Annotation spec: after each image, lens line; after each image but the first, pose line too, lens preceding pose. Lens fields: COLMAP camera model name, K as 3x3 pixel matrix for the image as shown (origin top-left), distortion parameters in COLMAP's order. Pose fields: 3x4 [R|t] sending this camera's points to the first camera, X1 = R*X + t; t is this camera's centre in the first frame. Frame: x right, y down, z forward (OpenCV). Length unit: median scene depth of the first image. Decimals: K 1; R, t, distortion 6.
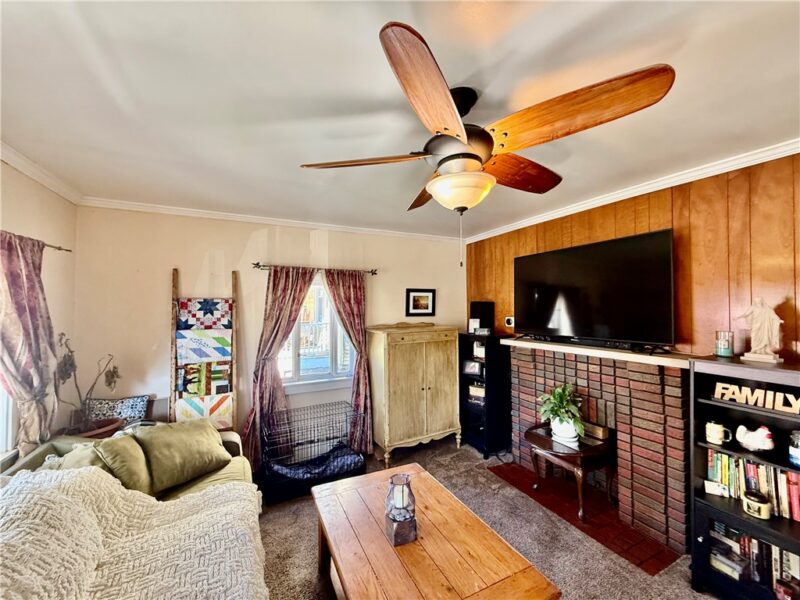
lens RADIAL K [[322.4, 0, 400.0], [0, 322.4, 300.0], [0, 0, 1]] dist [0.000773, 0.000157]
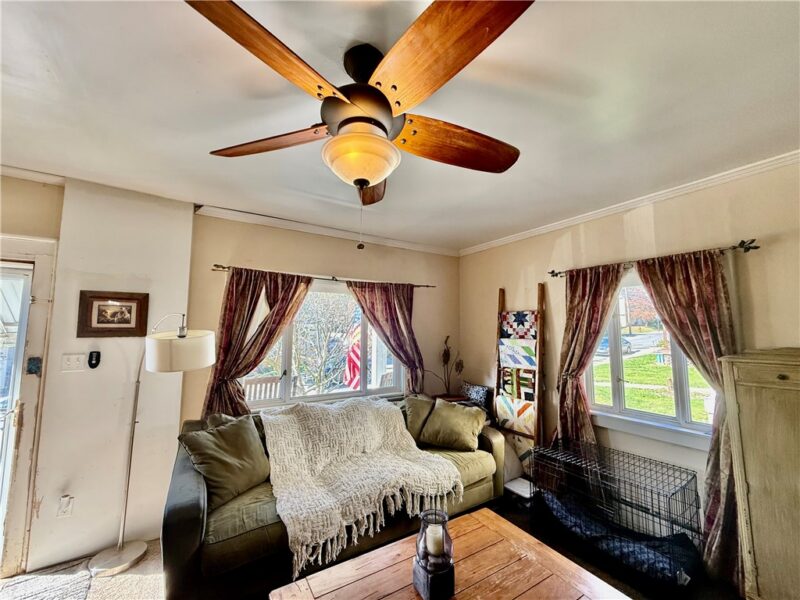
lens RADIAL K [[322.4, 0, 400.0], [0, 322.4, 300.0], [0, 0, 1]] dist [0.000773, 0.000157]
pose [[0.094123, -0.087752, -0.991686, 0.480610], [0.019894, 0.996075, -0.086253, 0.045673], [0.995362, -0.011610, 0.095499, 0.486158]]
